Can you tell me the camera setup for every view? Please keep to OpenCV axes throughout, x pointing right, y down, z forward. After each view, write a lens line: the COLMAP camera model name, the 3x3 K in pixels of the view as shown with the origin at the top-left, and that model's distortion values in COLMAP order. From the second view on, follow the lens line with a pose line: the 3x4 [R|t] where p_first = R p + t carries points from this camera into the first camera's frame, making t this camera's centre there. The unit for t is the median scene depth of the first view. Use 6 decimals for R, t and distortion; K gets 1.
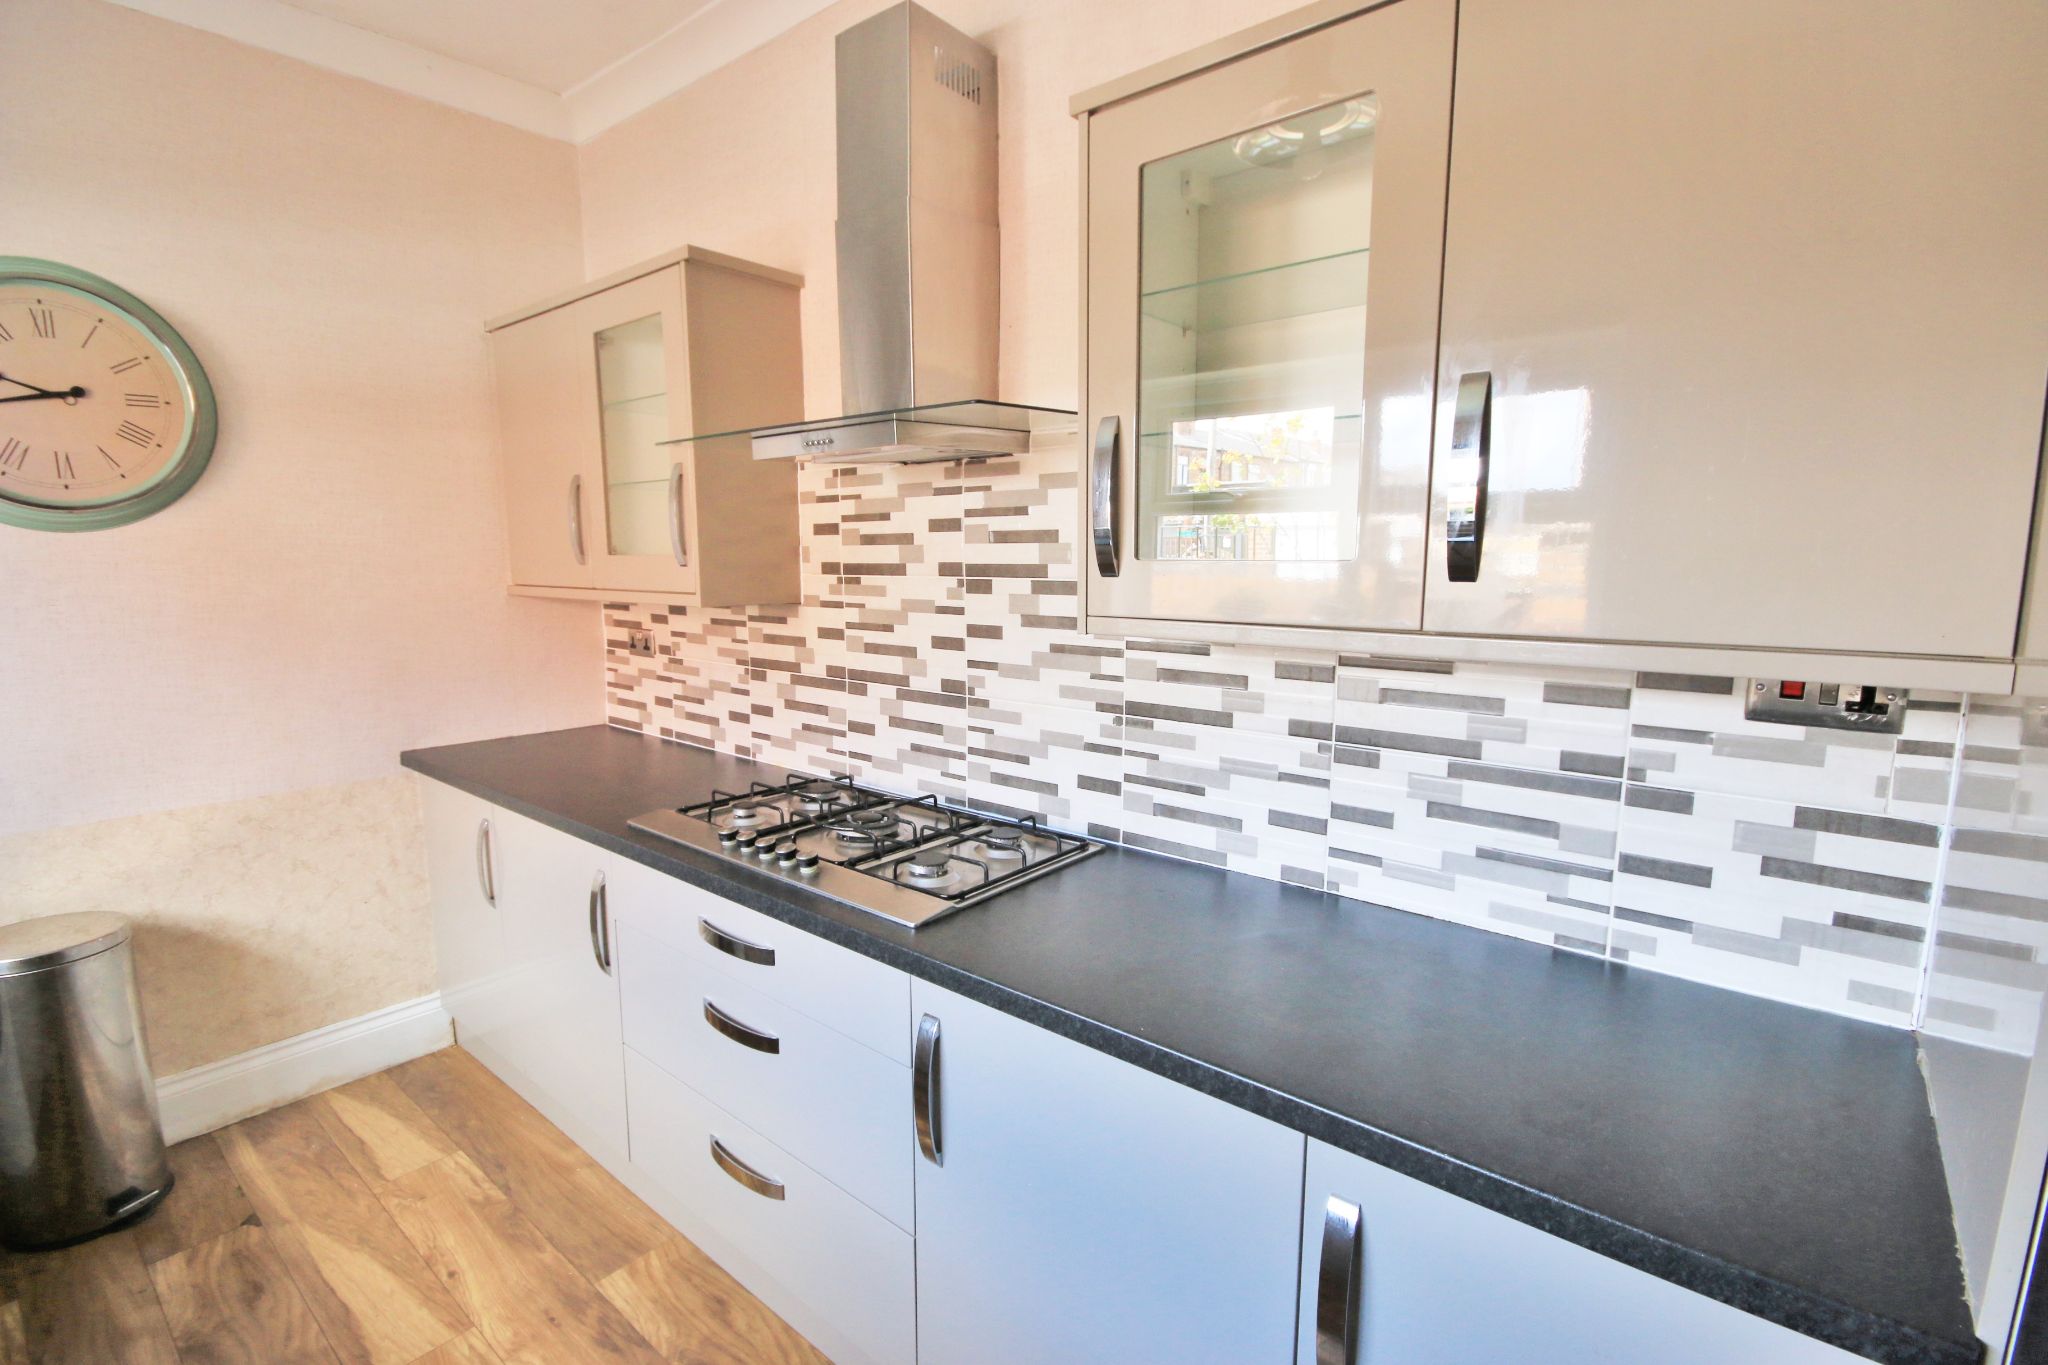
lens RADIAL K [[934.8, 0, 1017.8], [0, 934.8, 694.9], [0, 0, 1]] dist [0.003068, -0.007860]
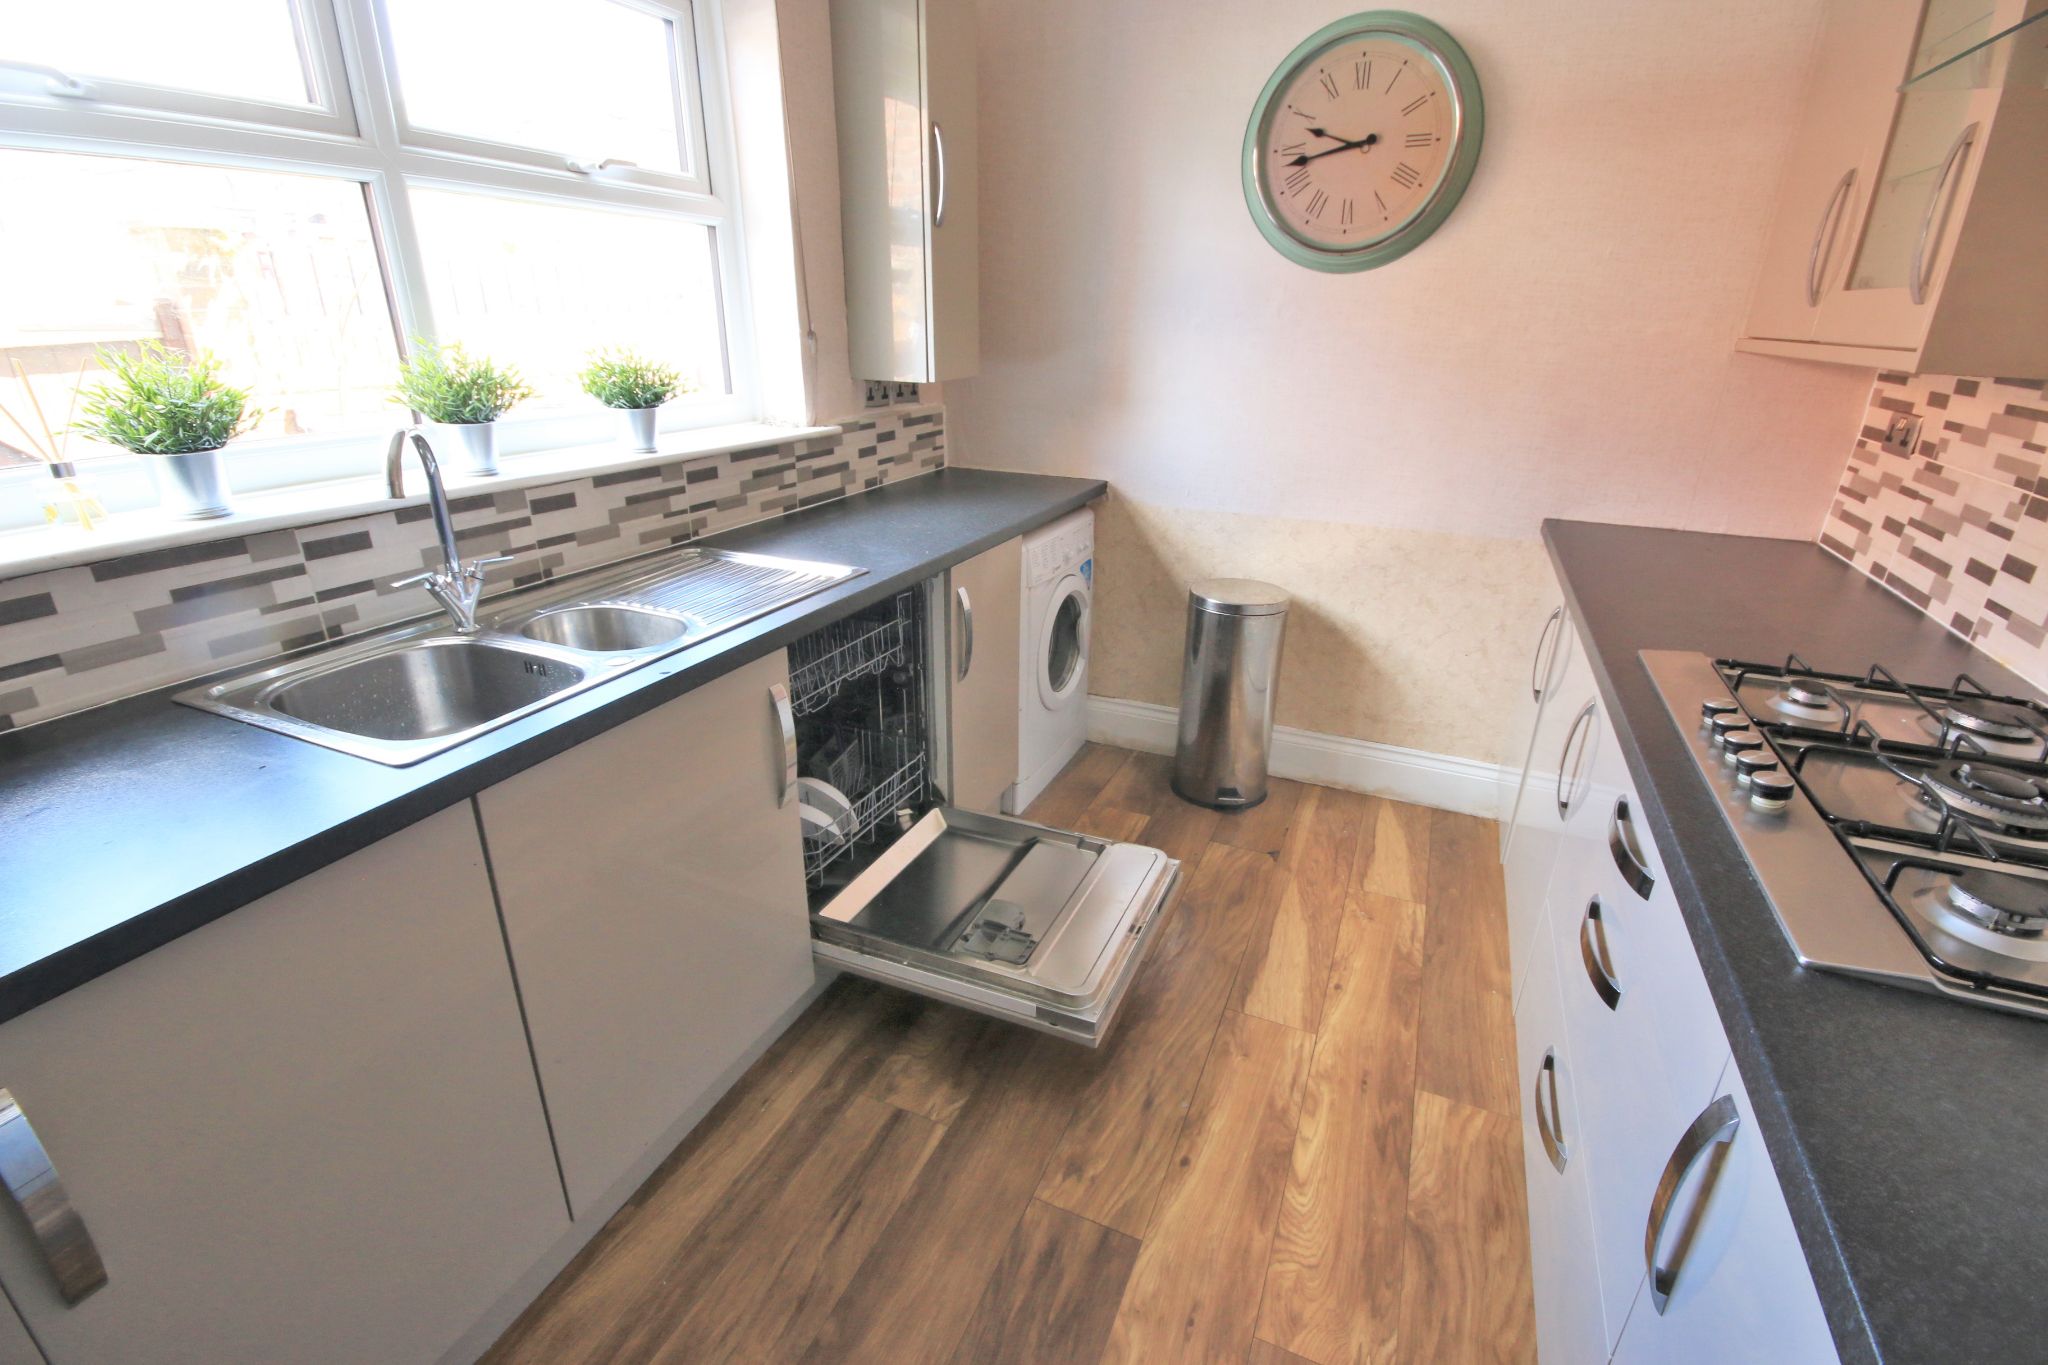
lens RADIAL K [[934.8, 0, 1014.4], [0, 934.8, 692.1], [0, 0, 1]] dist [0.003068, -0.007860]
pose [[0.272790, 0.363782, -0.890645, 0.147791], [-0.154945, 0.930283, 0.332515, -0.010013], [0.949515, 0.047294, 0.310138, 0.285749]]
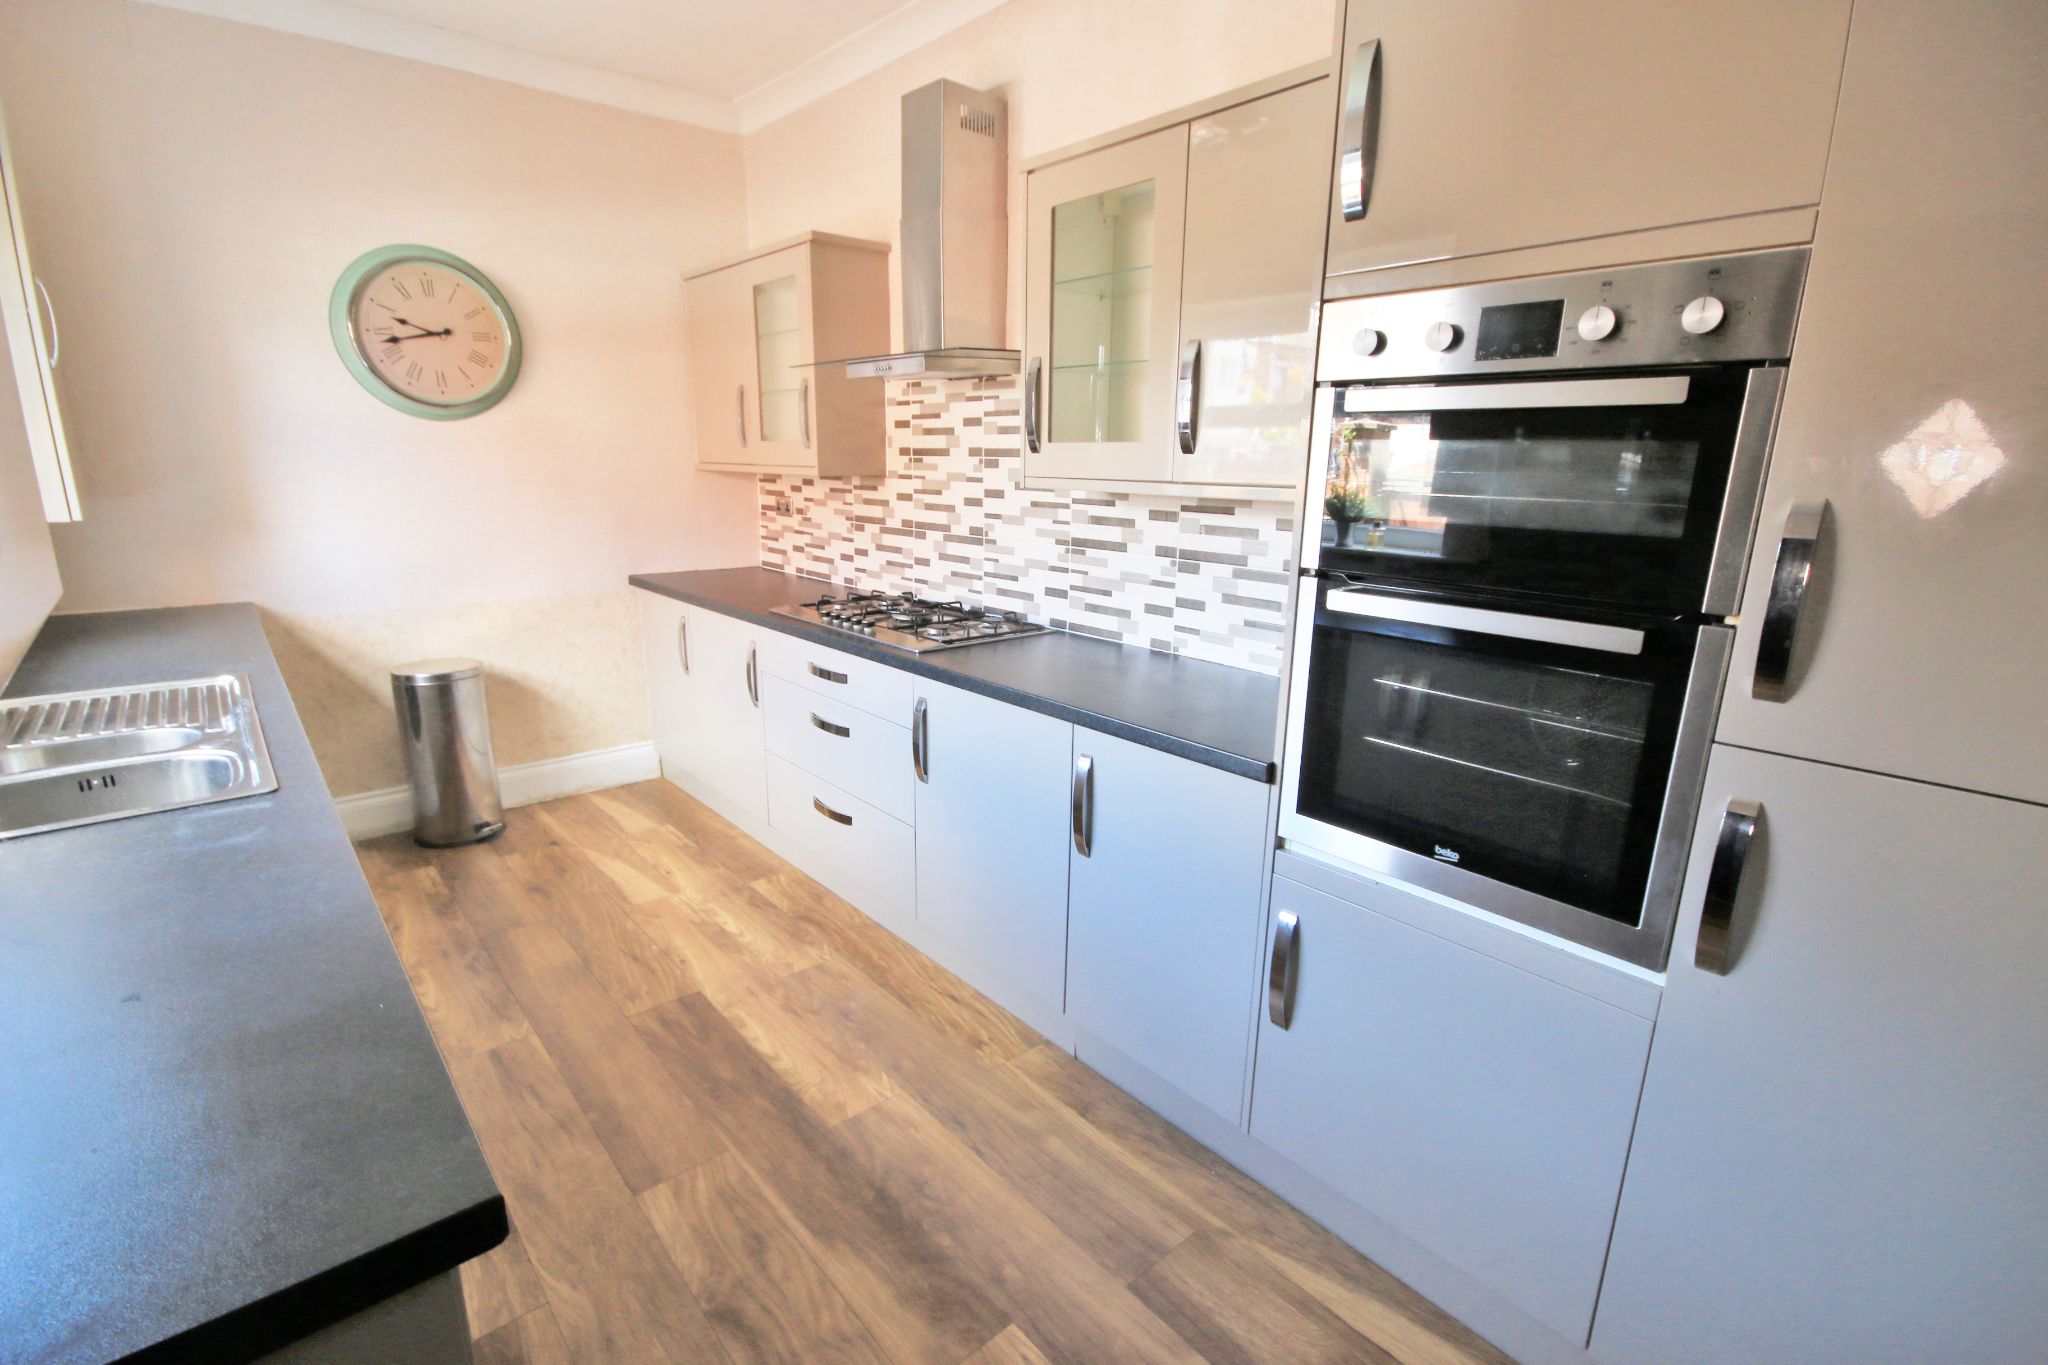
lens RADIAL K [[934.8, 0, 1017.8], [0, 934.8, 692.3], [0, 0, 1]] dist [0.003068, -0.007860]
pose [[0.987422, 0.051654, -0.149433, 0.261284], [-0.036551, 0.994102, 0.102104, 0.102263], [0.153826, -0.095357, 0.983486, -0.549830]]
